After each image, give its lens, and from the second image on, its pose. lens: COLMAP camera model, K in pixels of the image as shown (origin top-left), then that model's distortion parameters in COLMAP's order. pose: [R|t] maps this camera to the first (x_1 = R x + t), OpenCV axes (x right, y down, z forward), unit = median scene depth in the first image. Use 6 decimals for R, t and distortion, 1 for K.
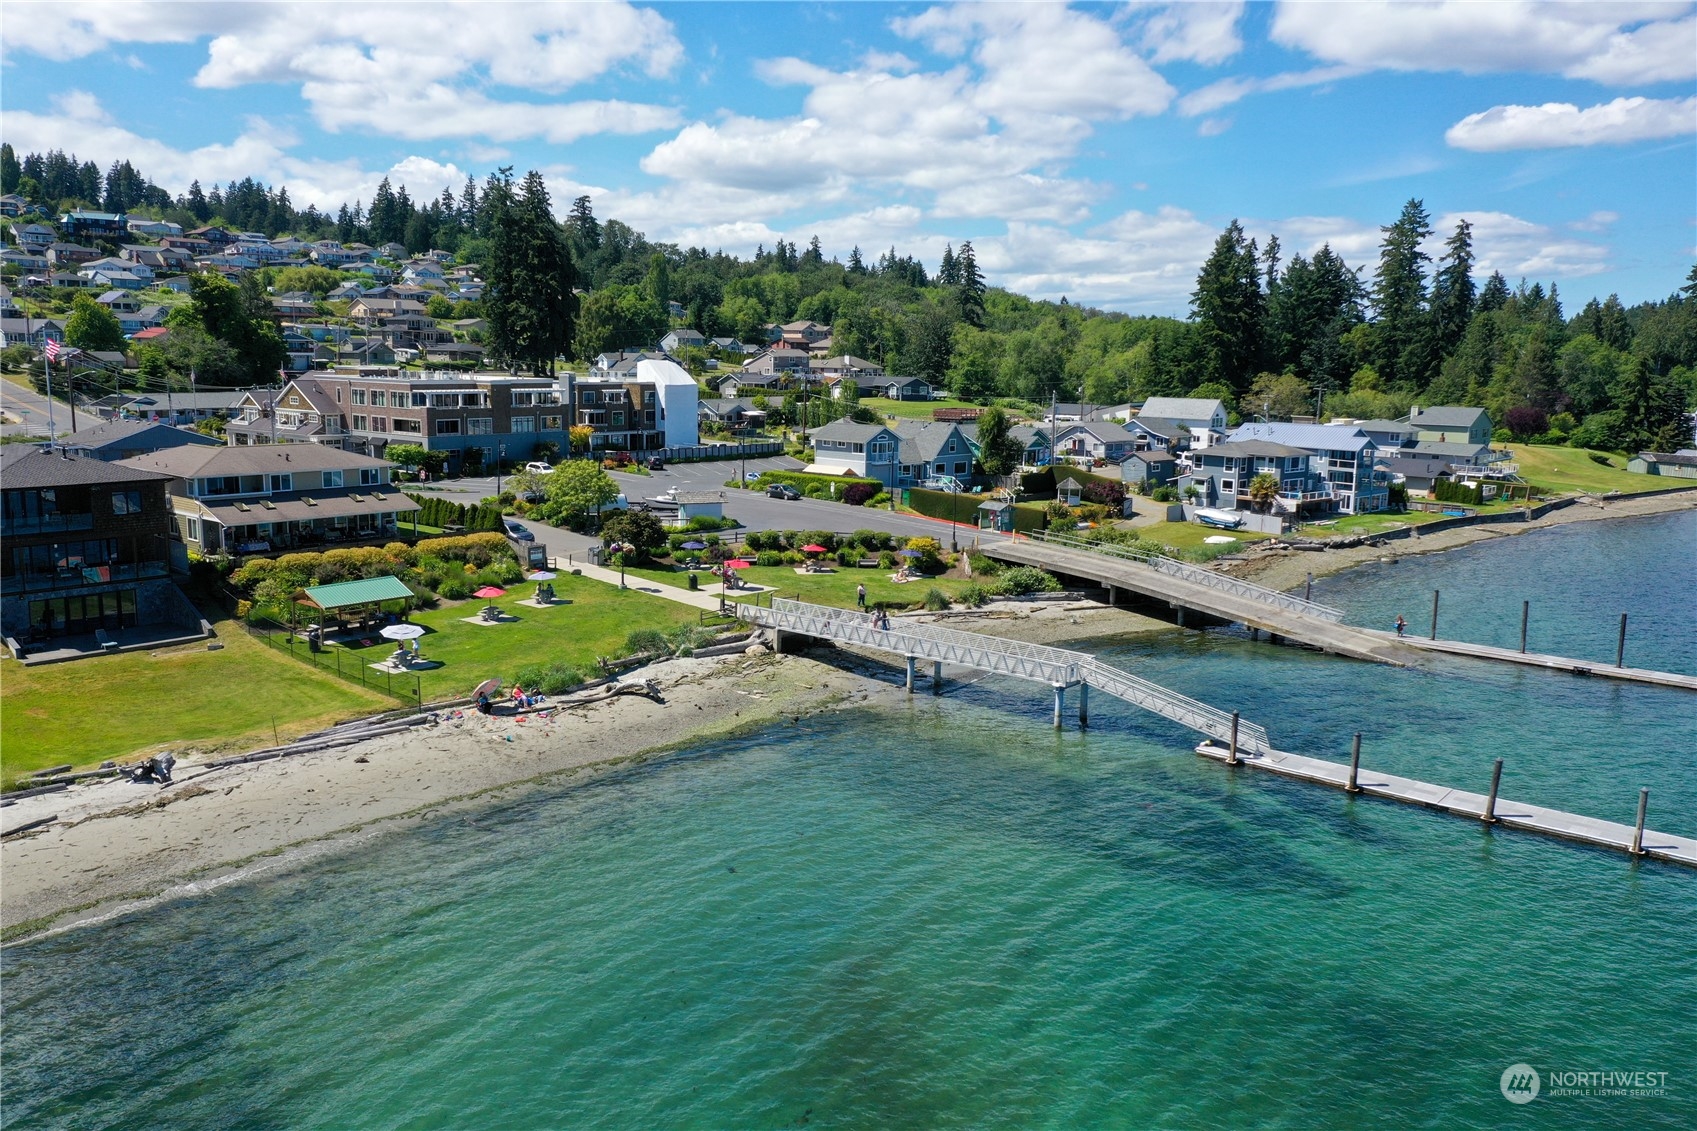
lens RADIAL K [[1316.3, 0, 848.5], [0, 1316.3, 565.5], [0, 0, 1]] dist [-0.009098, 0.012066]
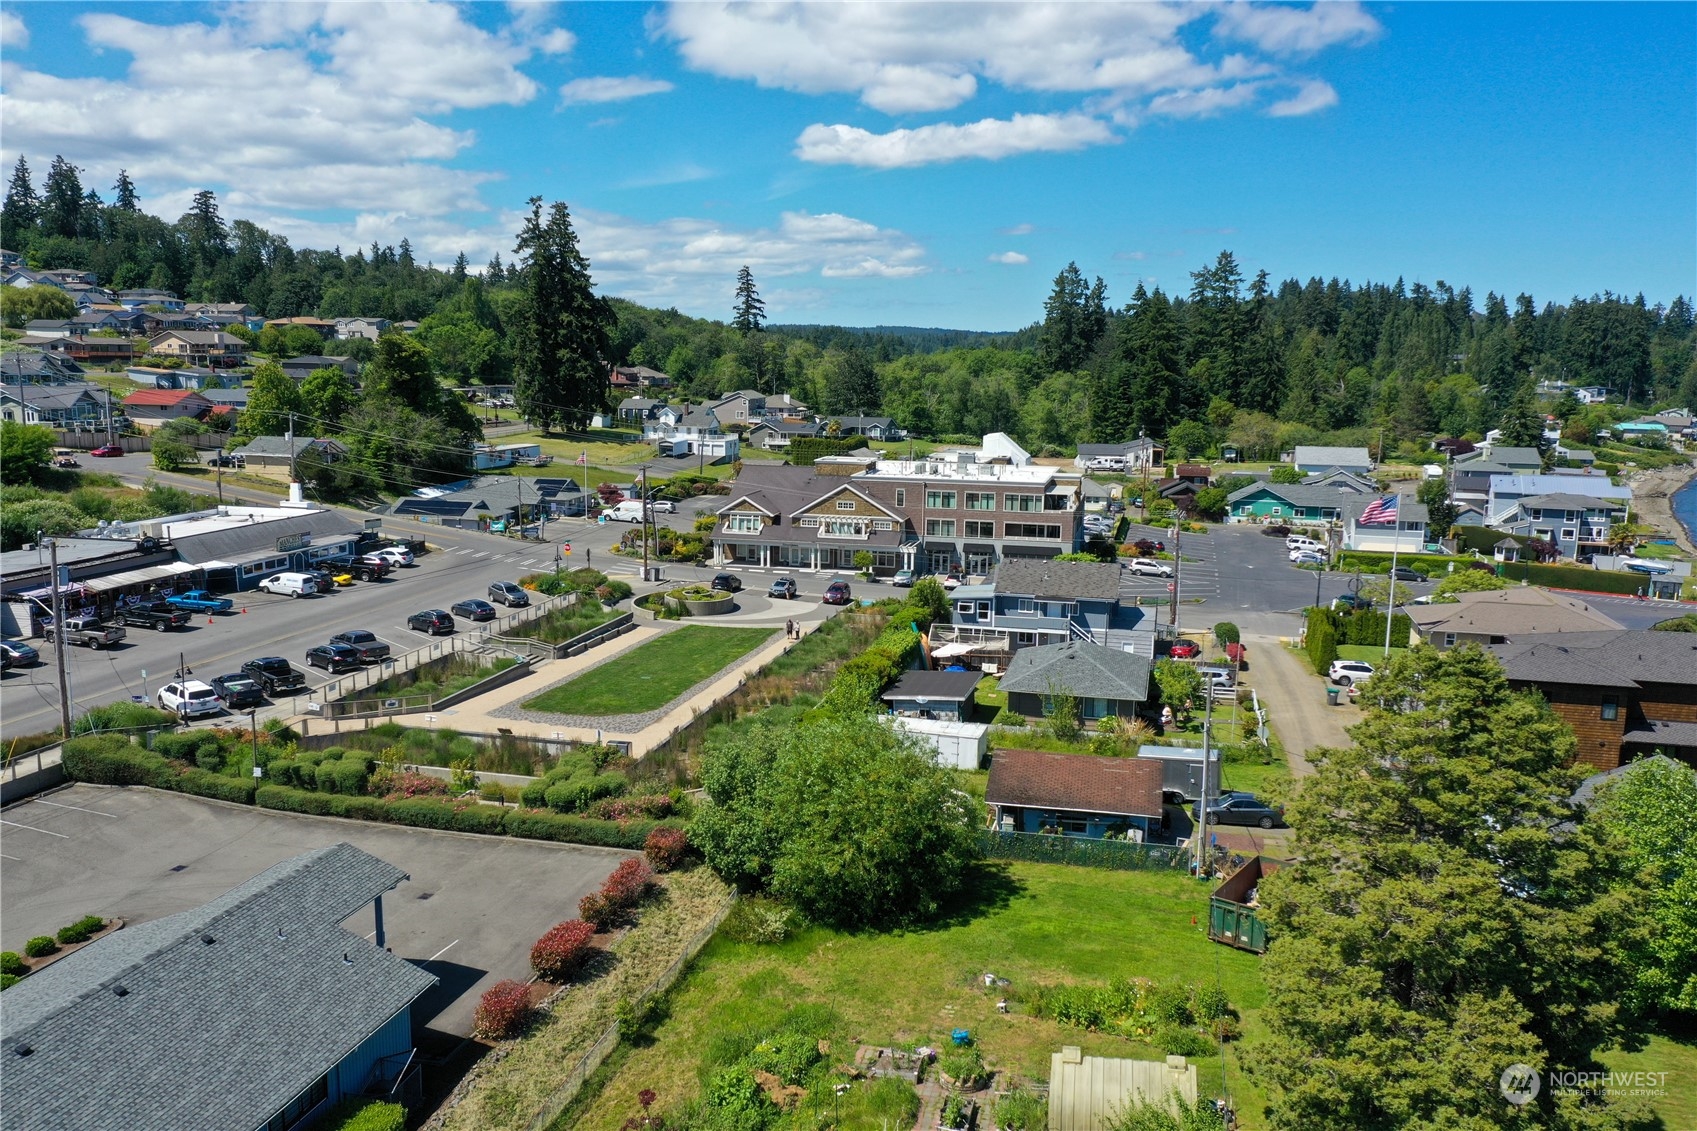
lens RADIAL K [[1316.3, 0, 848.5], [0, 1316.3, 565.5], [0, 0, 1]] dist [-0.009098, 0.012066]
pose [[0.897231, -0.075730, 0.435019, -0.410307], [0.073497, 0.997053, 0.021983, -0.053387], [-0.435402, 0.012248, 0.900153, 0.106838]]
